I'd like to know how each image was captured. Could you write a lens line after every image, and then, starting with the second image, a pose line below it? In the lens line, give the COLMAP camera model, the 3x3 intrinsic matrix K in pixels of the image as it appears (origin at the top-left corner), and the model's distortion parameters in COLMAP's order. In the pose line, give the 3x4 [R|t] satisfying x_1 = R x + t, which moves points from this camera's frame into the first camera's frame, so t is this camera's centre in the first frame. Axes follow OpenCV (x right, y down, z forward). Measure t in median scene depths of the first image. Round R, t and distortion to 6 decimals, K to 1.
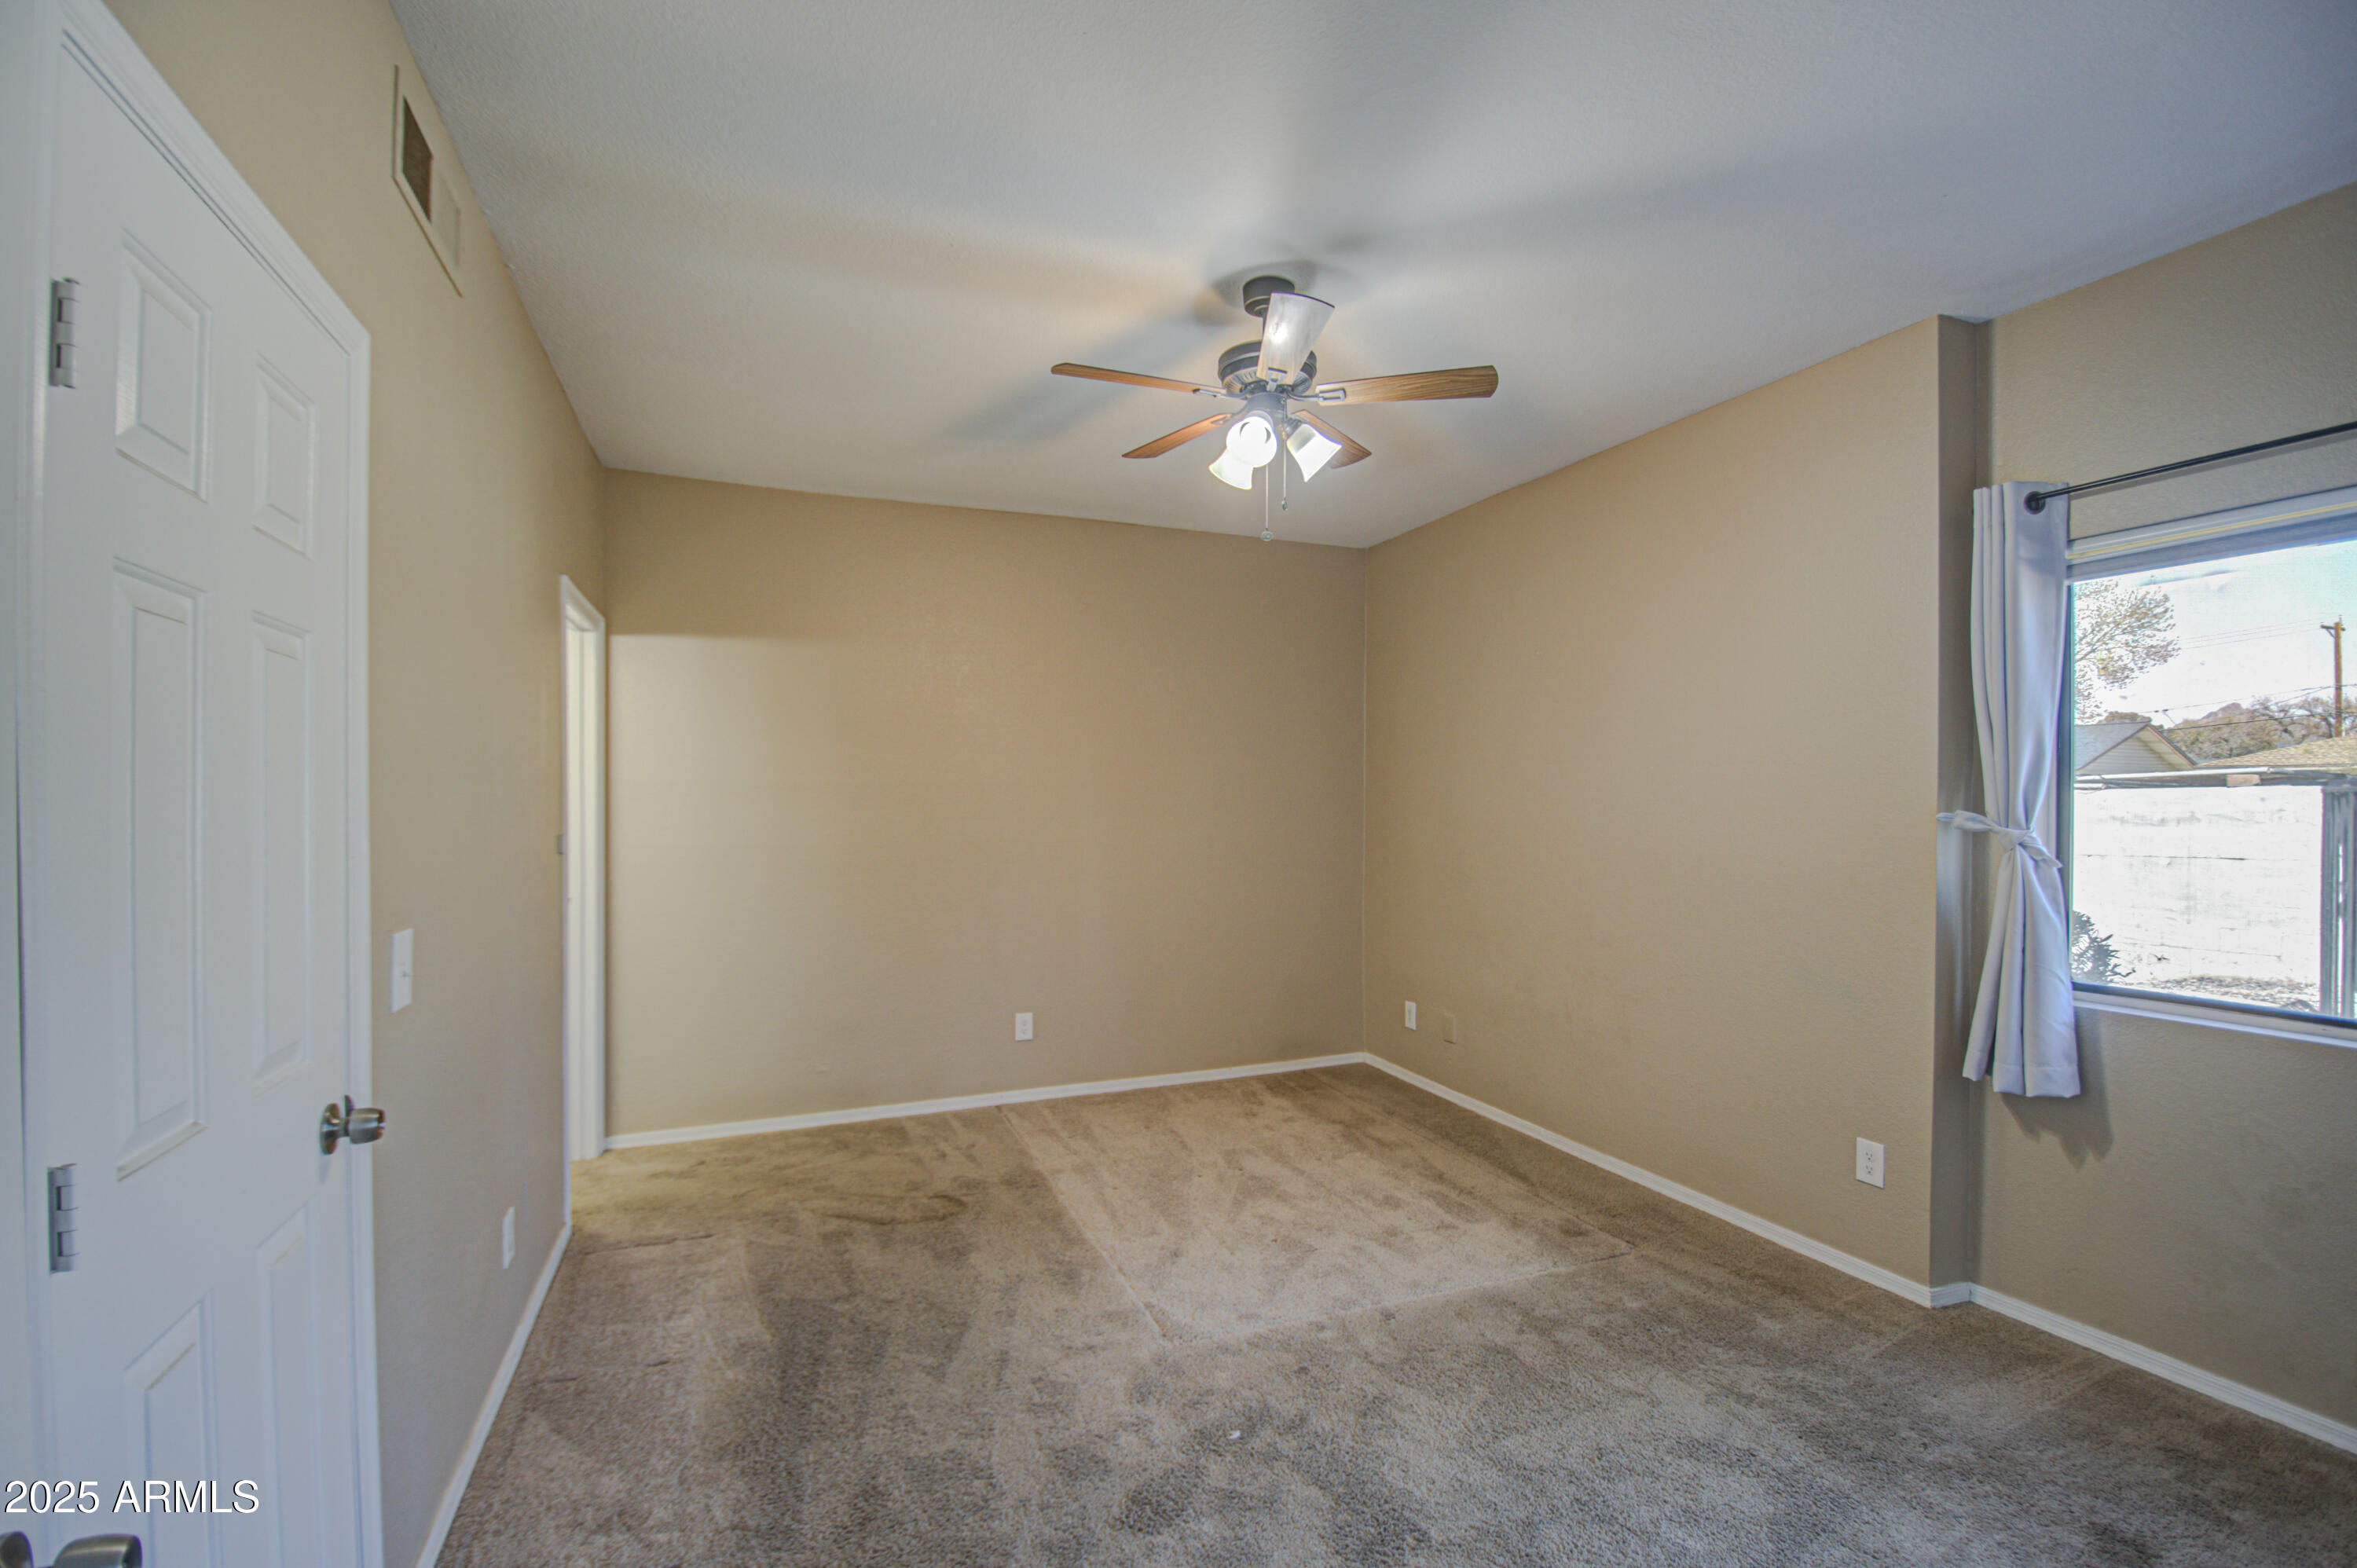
lens RADIAL K [[1051.9, 0, 1178.5], [0, 1051.9, 784.0], [0, 0, 1]] dist [-0.001067, -0.000363]
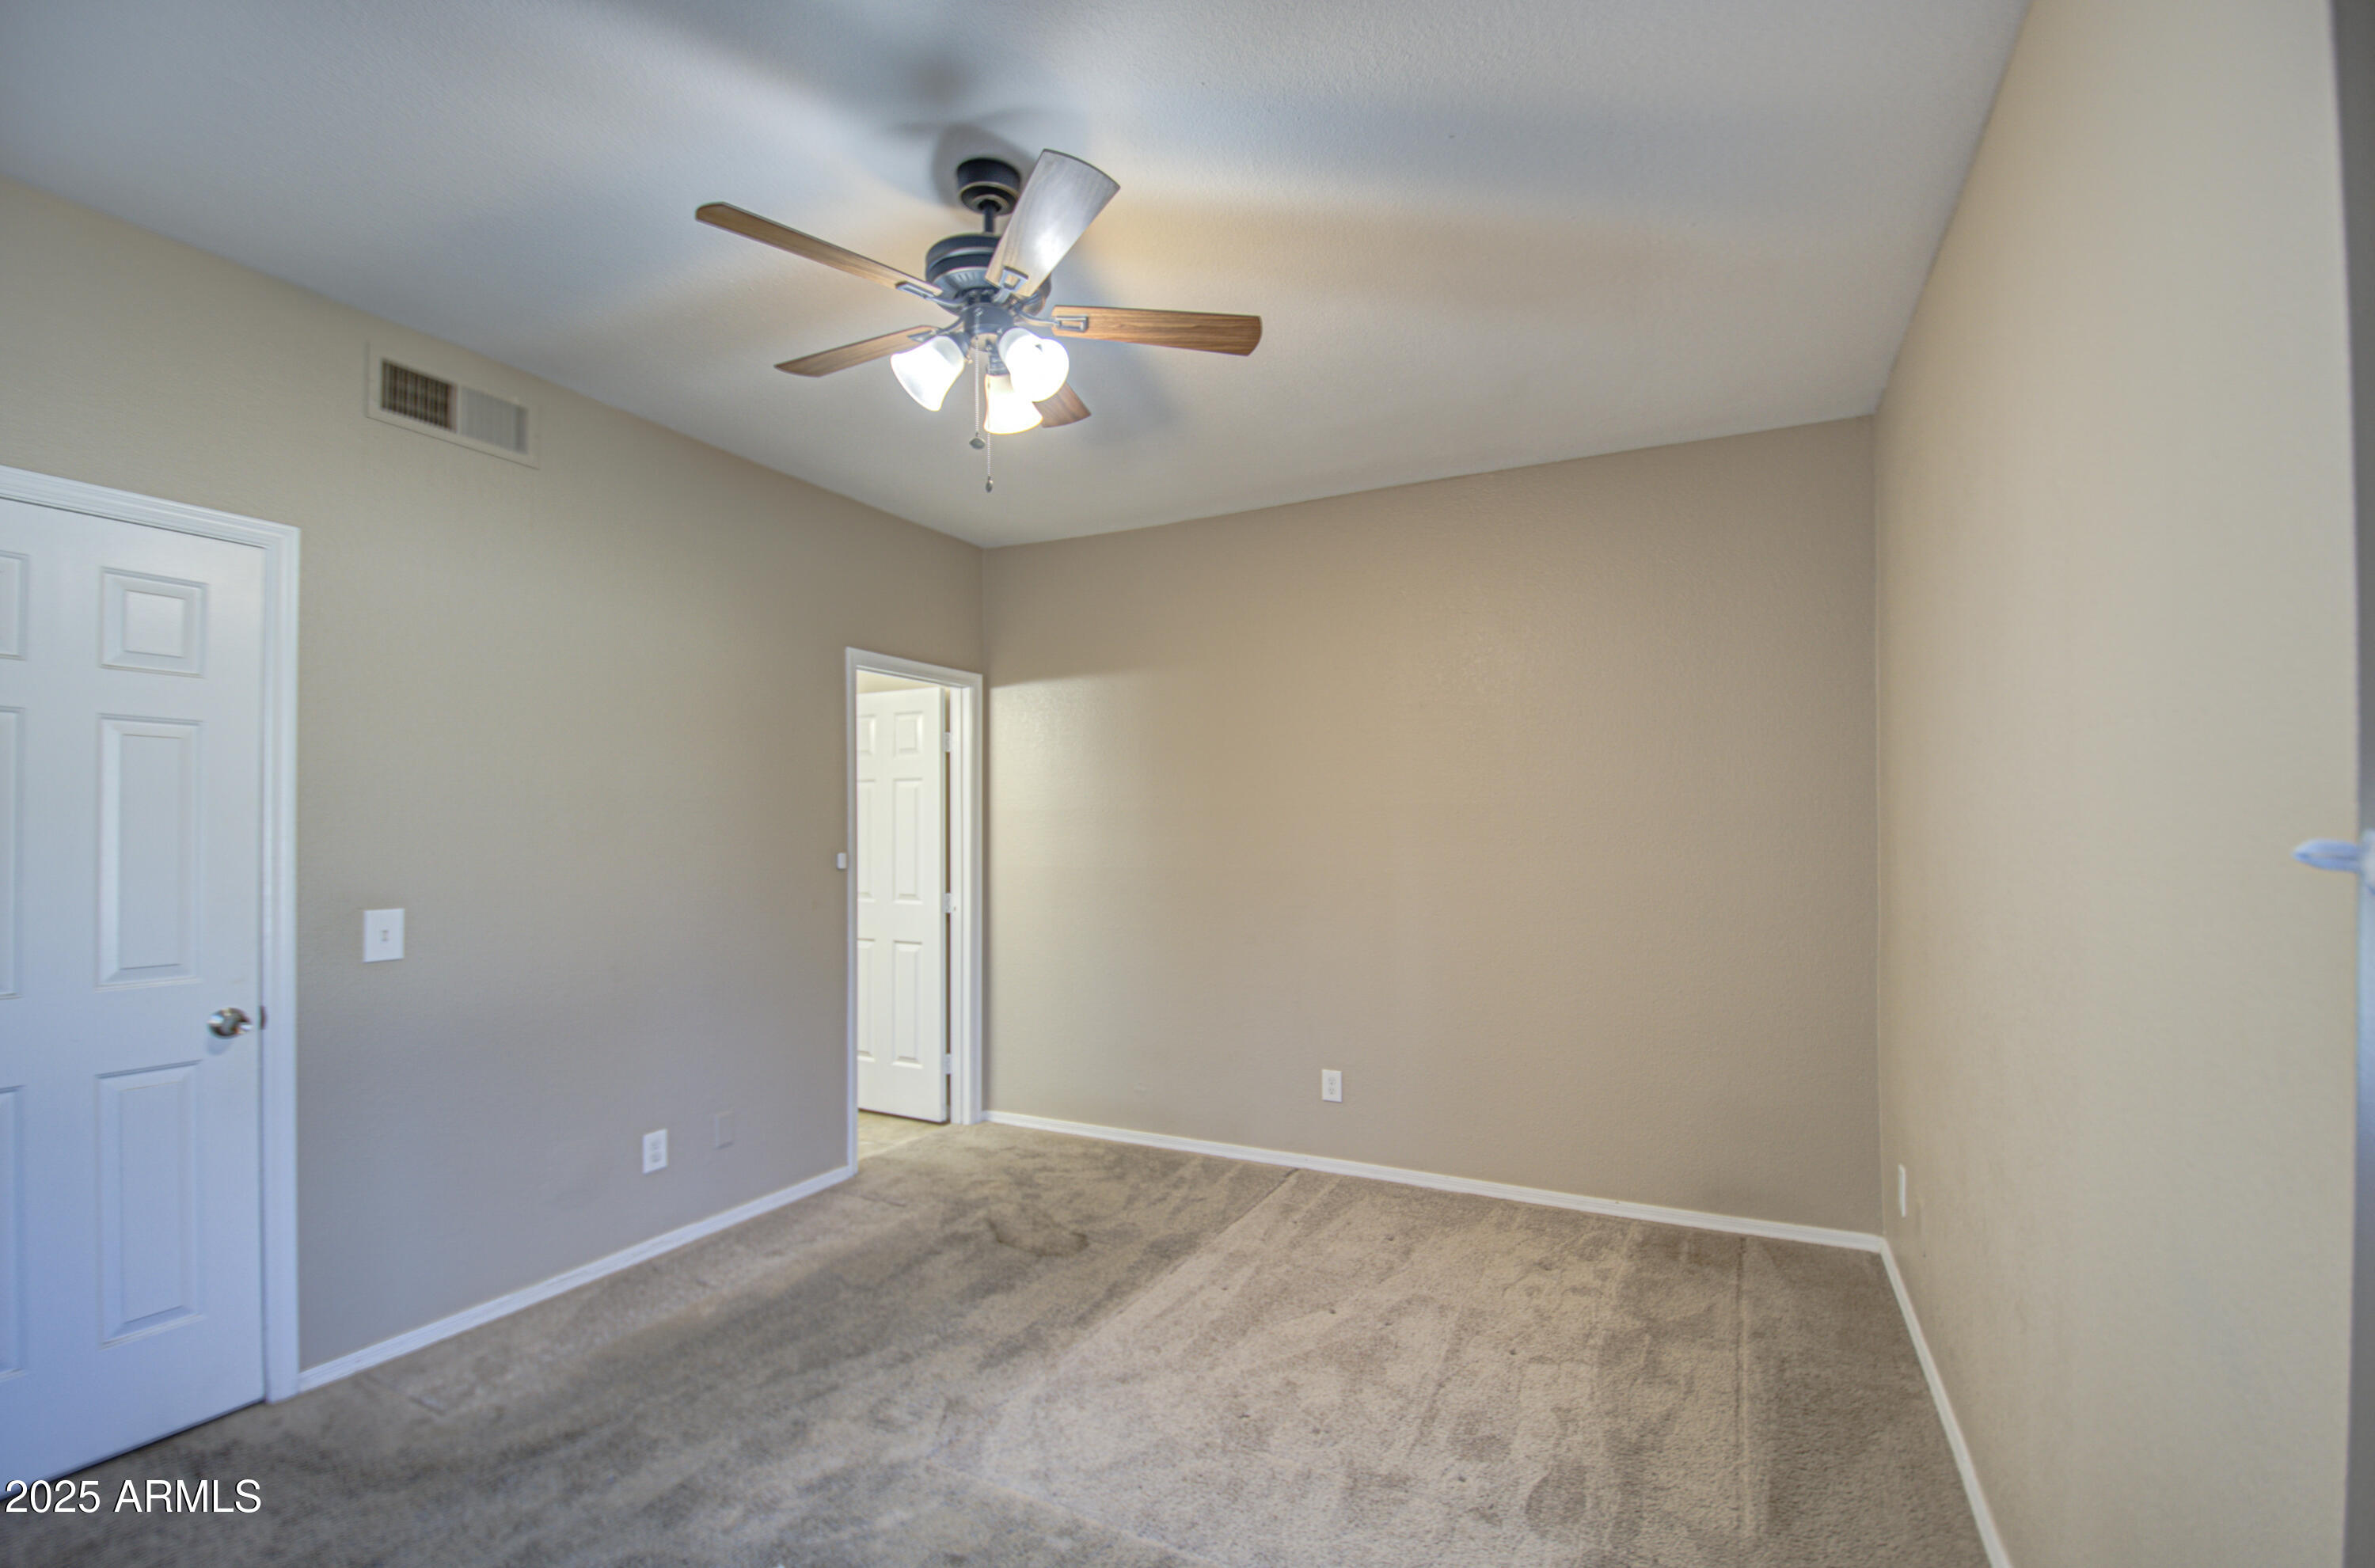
lens RADIAL K [[1060.3, 0, 1190.4], [0, 1060.3, 808.5], [0, 0, 1]] dist [0.025356, -0.038665]
pose [[0.652920, -0.013672, -0.757303, 0.561246], [0.009534, 0.999906, -0.009832, 0.009910], [0.757367, -0.000800, 0.652989, 0.419994]]
